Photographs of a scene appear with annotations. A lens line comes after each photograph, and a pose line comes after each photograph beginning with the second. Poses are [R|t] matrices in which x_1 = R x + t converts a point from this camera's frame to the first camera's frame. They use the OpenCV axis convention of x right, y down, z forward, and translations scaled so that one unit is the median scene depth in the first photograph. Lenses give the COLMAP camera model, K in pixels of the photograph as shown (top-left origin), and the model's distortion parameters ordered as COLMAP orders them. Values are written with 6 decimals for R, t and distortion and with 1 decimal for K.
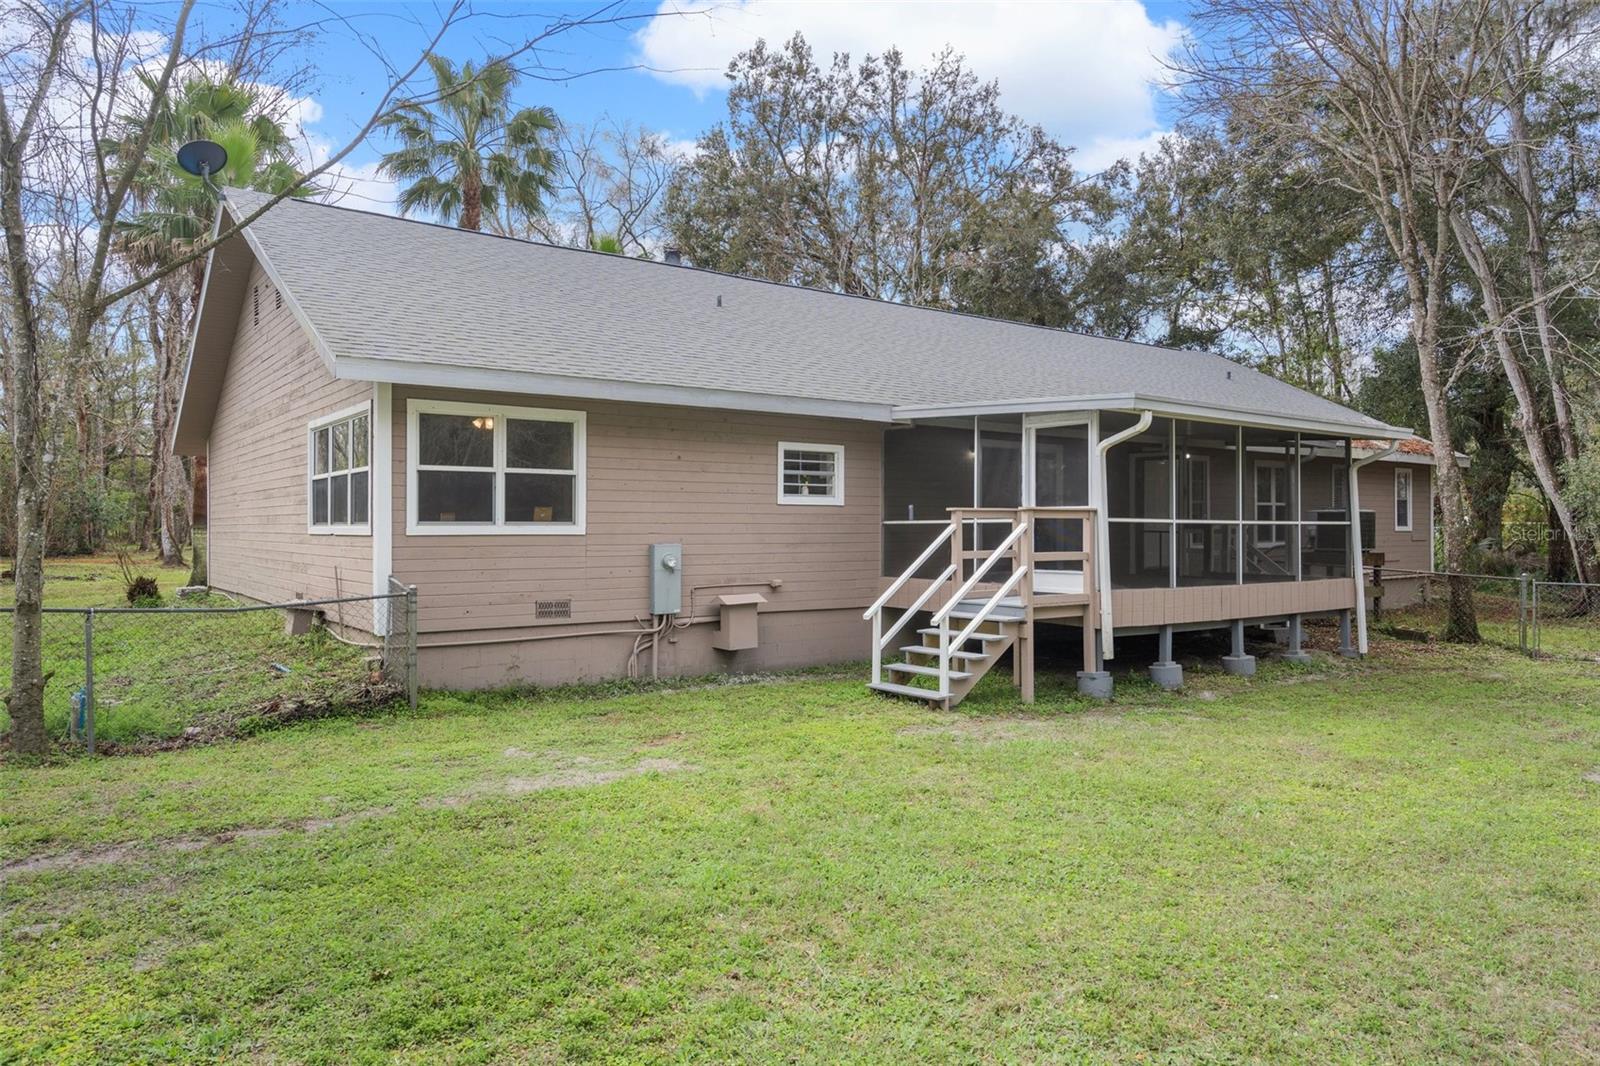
lens RADIAL K [[1055.9, 0, 803.3], [0, 1055.9, 531.2], [0, 0, 1]] dist [-0.005303, 0.001256]
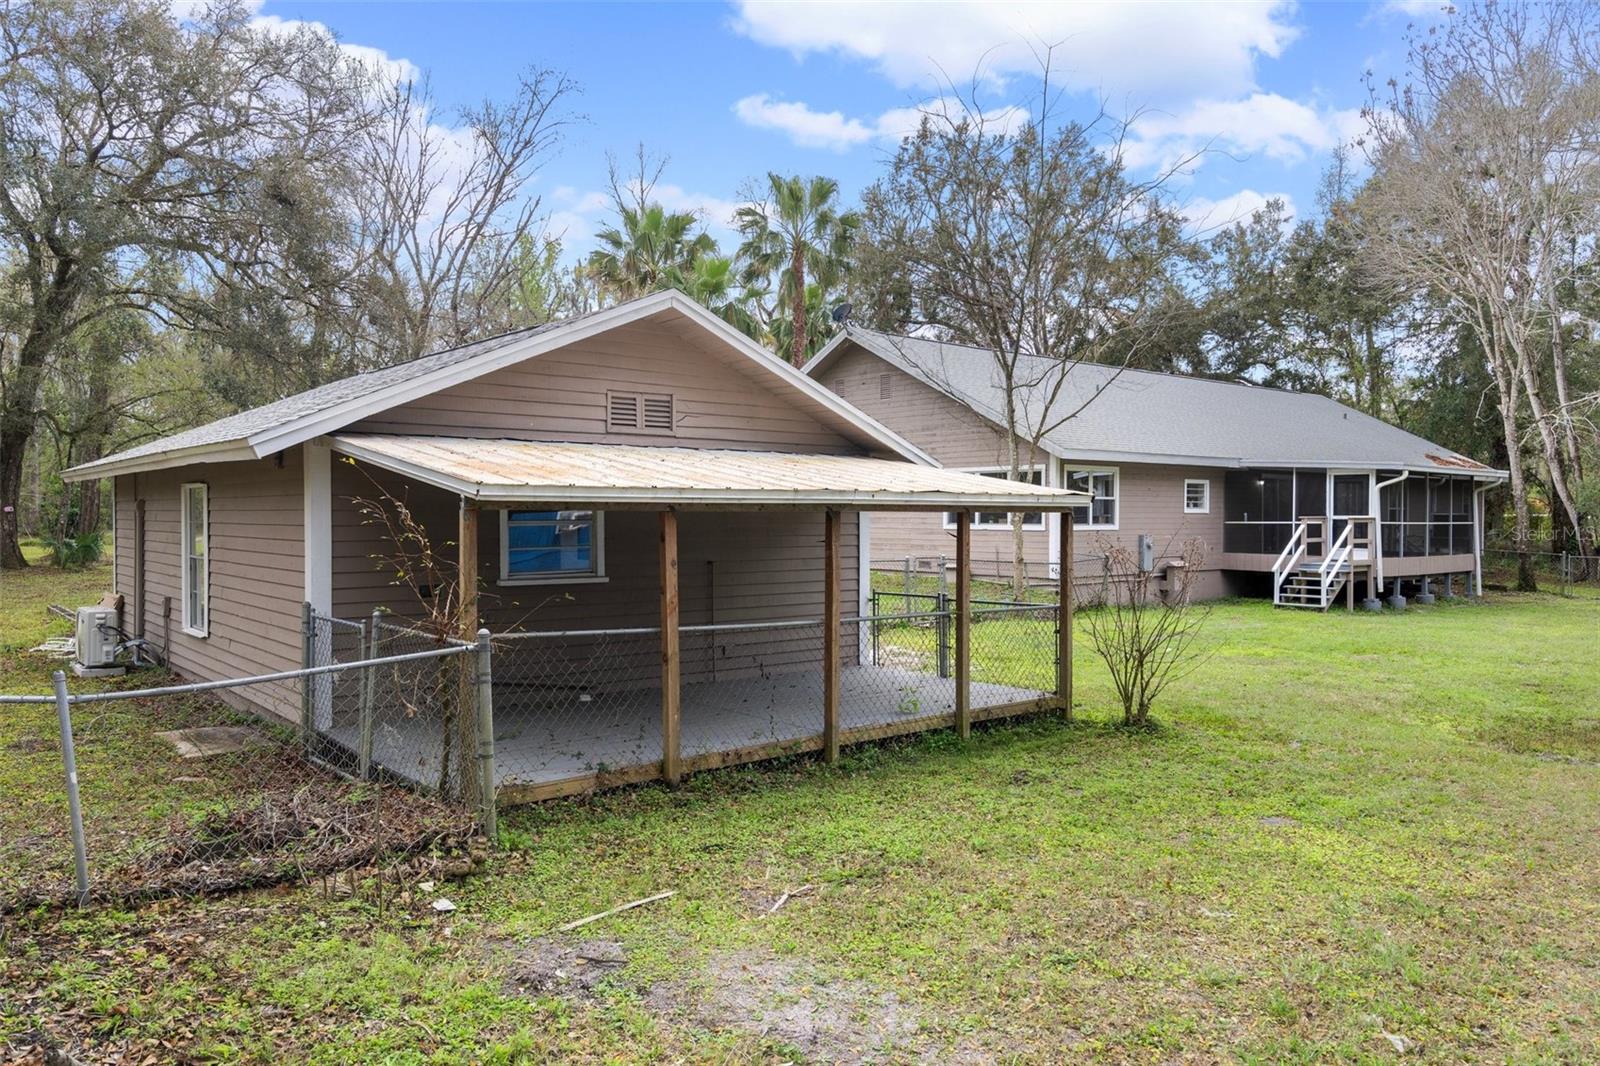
lens RADIAL K [[1126.5, 0, 795.9], [0, 1126.5, 534.6], [0, 0, 1]] dist [0.008265, 0.001858]
pose [[0.998291, 0.002127, 0.058403, -0.911099], [-0.003176, 0.999835, 0.017870, -0.023134], [-0.058356, -0.018025, 0.998133, -1.042220]]
